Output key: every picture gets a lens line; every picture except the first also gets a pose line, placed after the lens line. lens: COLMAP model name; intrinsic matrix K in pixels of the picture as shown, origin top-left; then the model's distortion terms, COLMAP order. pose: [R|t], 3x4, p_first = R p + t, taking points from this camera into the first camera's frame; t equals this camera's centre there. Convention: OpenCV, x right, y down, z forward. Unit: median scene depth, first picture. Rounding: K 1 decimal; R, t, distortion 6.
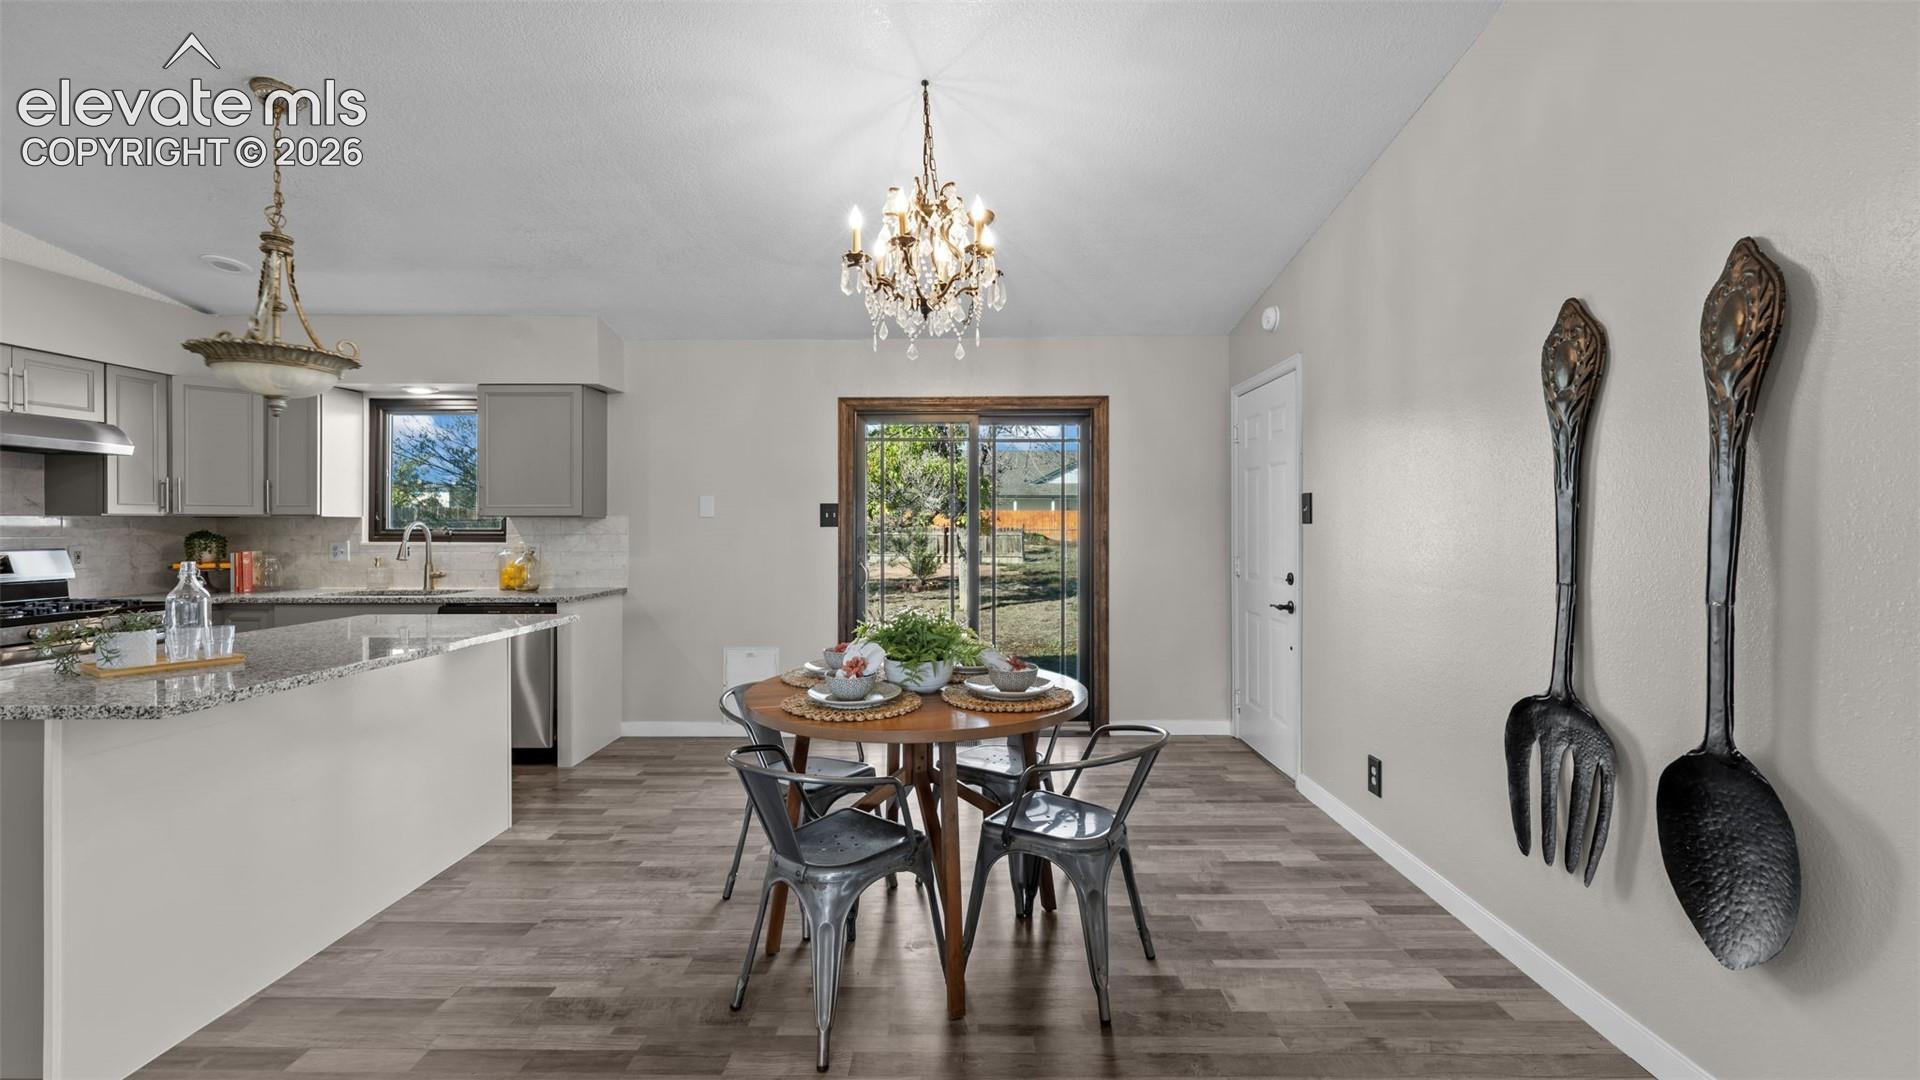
lens RADIAL K [[785.6, 0, 967.5], [0, 785.6, 527.2], [0, 0, 1]] dist [-0.000640, -0.000180]
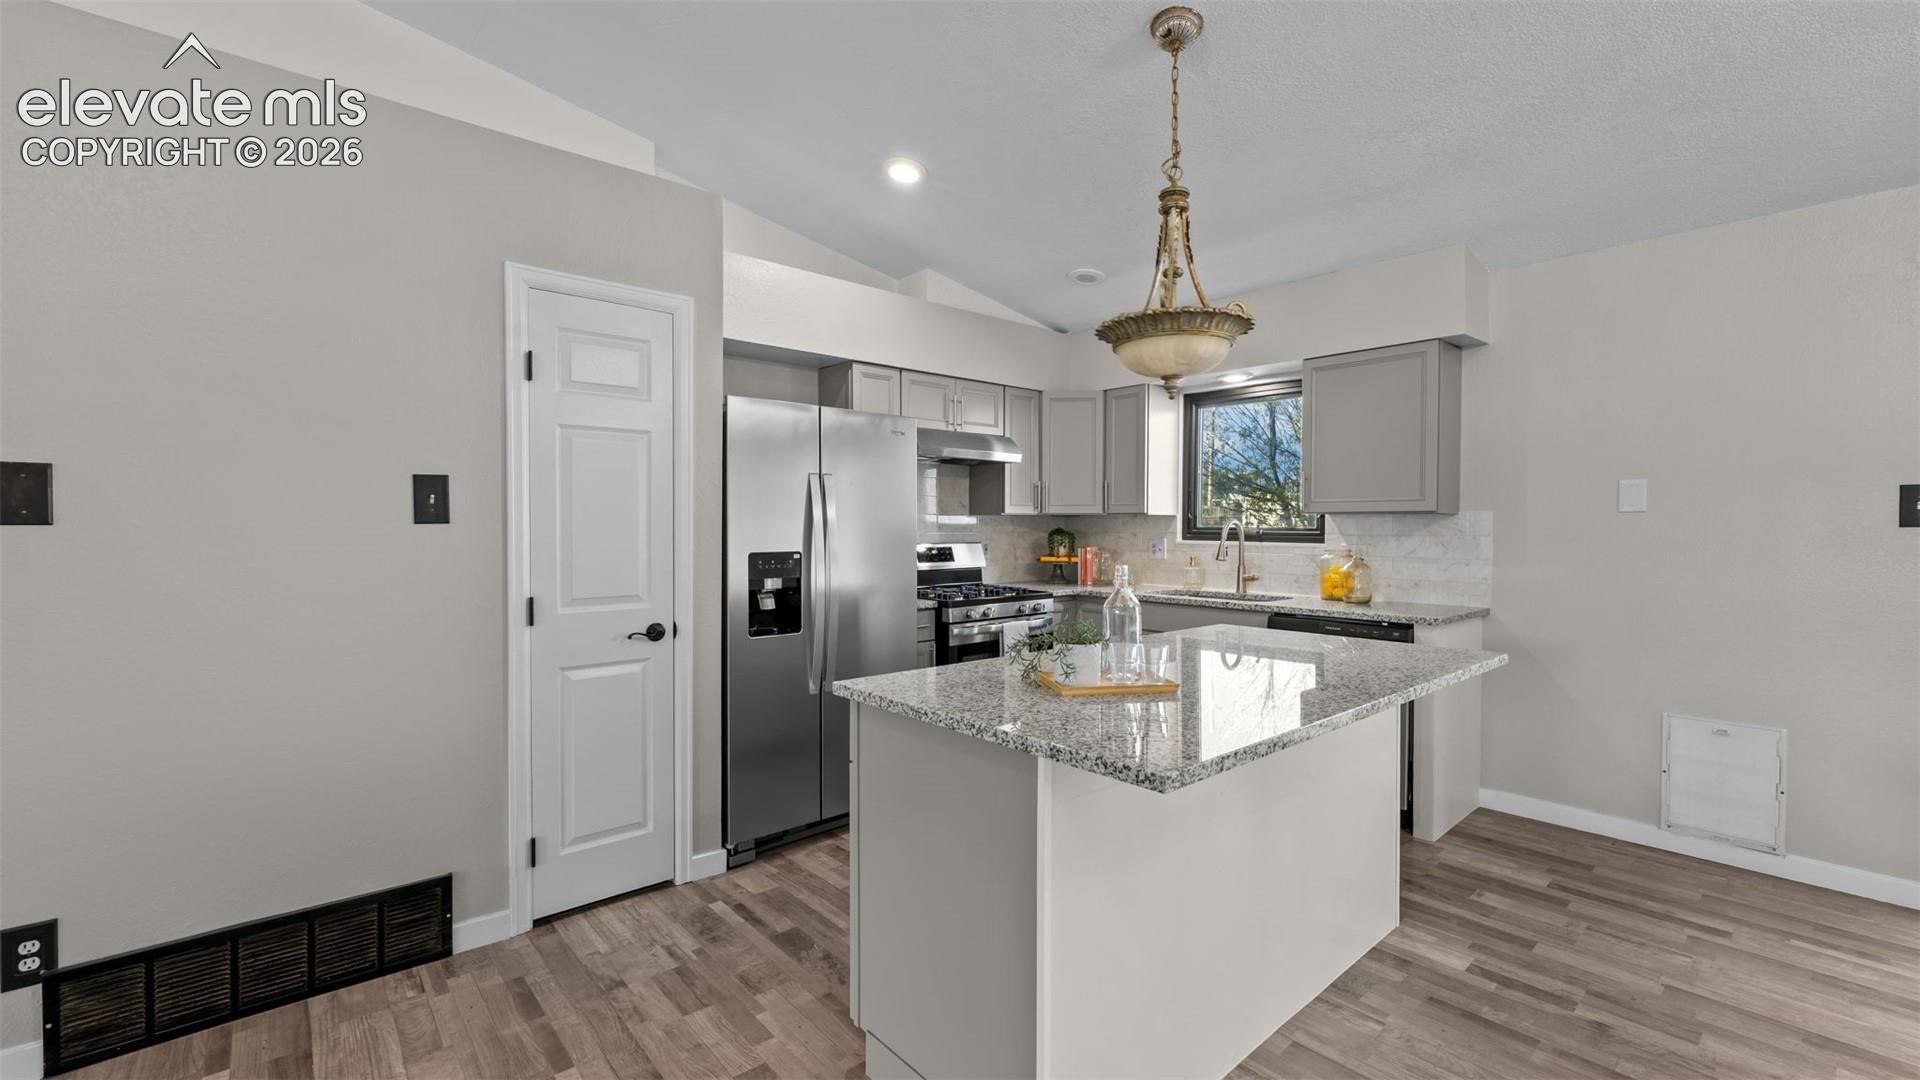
lens RADIAL K [[785.6, 0, 949.6], [0, 785.6, 539.6], [0, 0, 1]] dist [-0.000640, -0.000180]
pose [[0.657701, 0.016420, -0.753100, -0.234567], [-0.002807, 0.999809, 0.019348, -0.000503], [0.753274, -0.010611, 0.657621, 0.144756]]
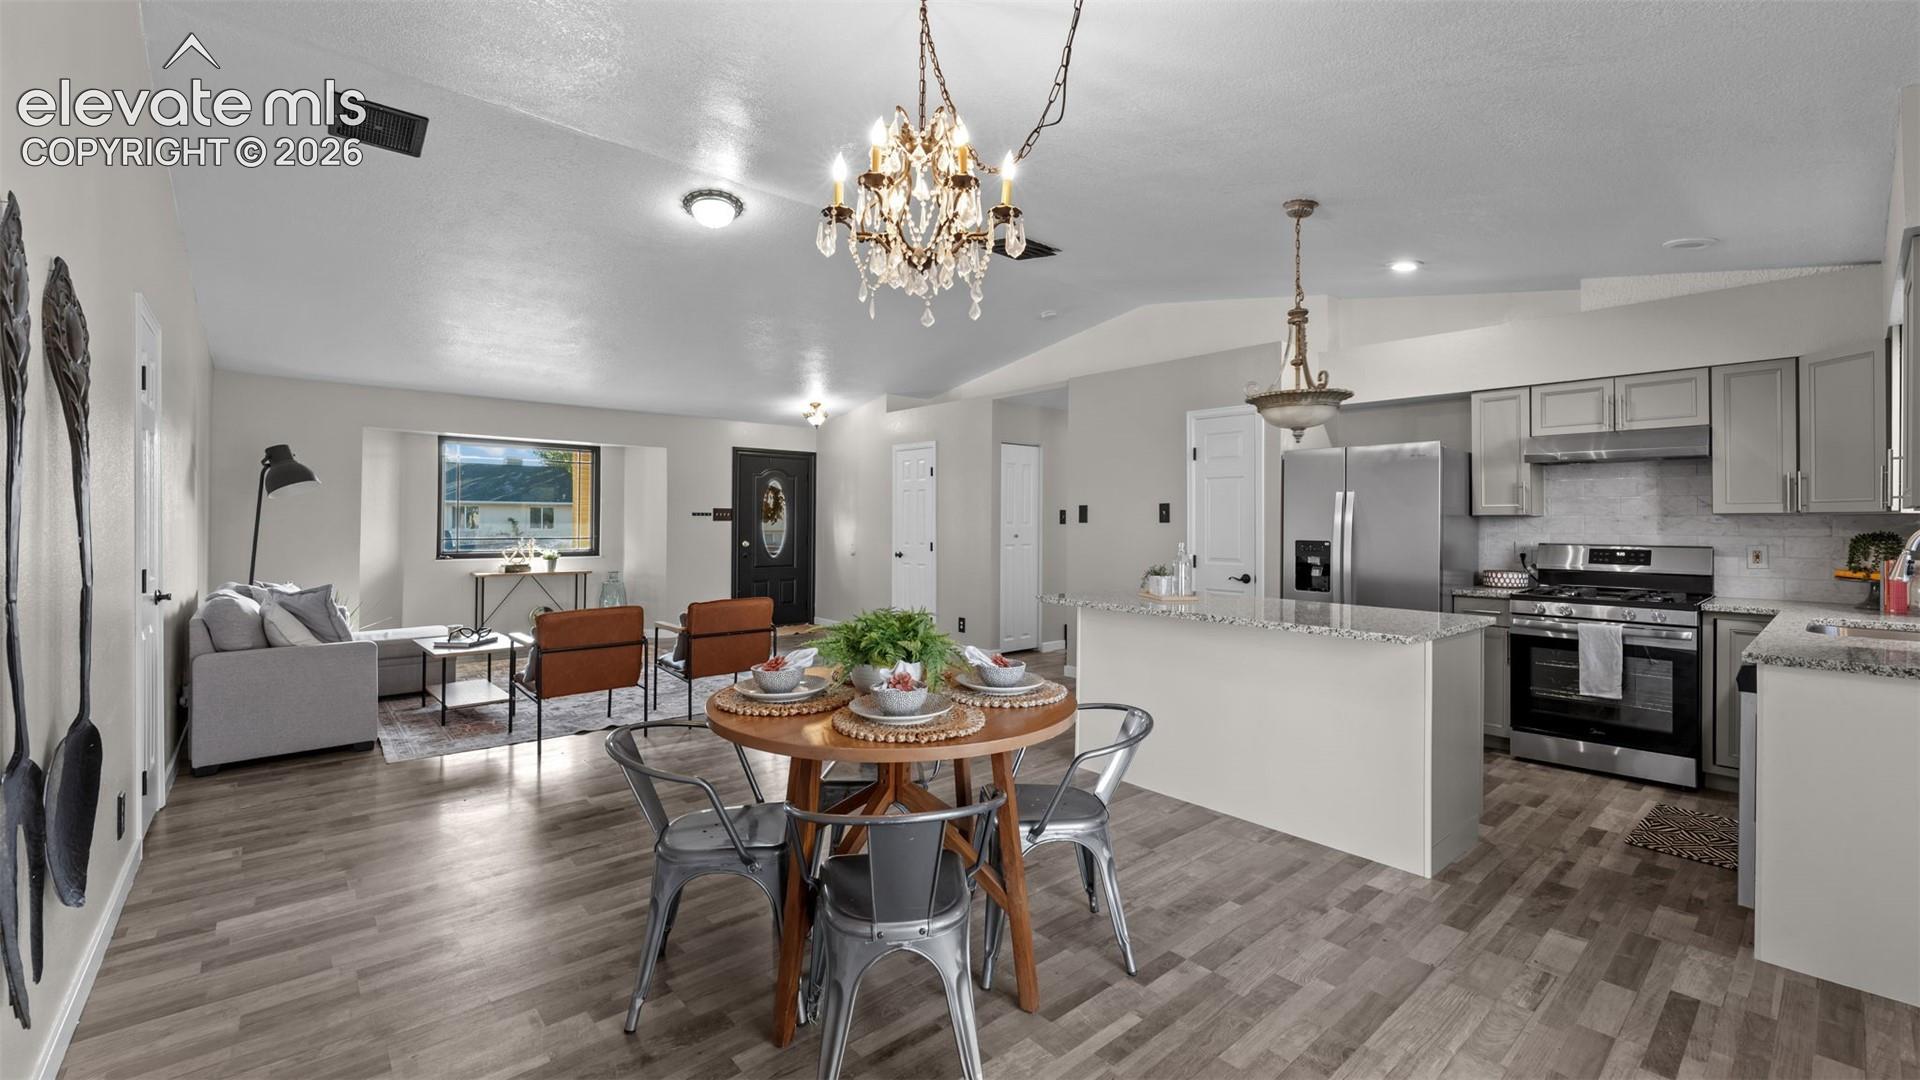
lens RADIAL K [[785.6, 0, 955.4], [0, 785.6, 518.0], [0, 0, 1]] dist [-0.000640, -0.000180]
pose [[-0.756111, -0.004076, -0.654431, 0.283652], [-0.004685, 0.999989, -0.000816, -0.005297], [0.654427, 0.002449, -0.756121, 1.009824]]
